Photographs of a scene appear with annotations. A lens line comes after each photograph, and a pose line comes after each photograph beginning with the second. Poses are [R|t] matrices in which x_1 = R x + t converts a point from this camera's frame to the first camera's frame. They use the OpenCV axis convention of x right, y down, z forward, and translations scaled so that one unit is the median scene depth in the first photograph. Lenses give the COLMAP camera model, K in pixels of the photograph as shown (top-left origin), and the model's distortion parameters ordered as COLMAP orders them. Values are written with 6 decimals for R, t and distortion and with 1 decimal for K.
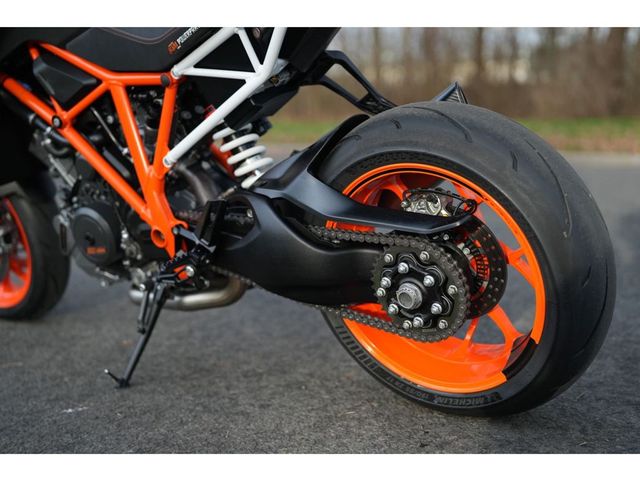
lens RADIAL K [[927.6, 0, 320.0], [0, 927.6, 240.0], [0, 0, 1]] dist [-0.082614, 1.107330]
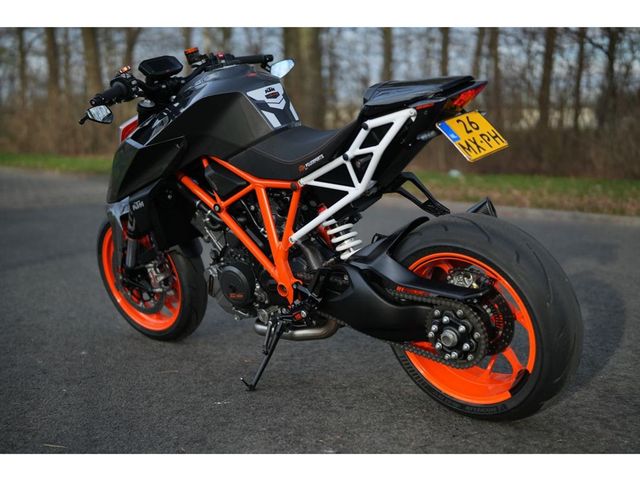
lens RADIAL K [[927.6, 0, 320.0], [0, 927.6, 240.0], [0, 0, 1]] dist [-0.082614, 1.107330]
pose [[0.996860, 0.043773, -0.065986, -0.020756], [-0.046224, 0.998279, -0.036085, -0.032509], [0.064293, 0.039022, 0.997168, -0.489756]]
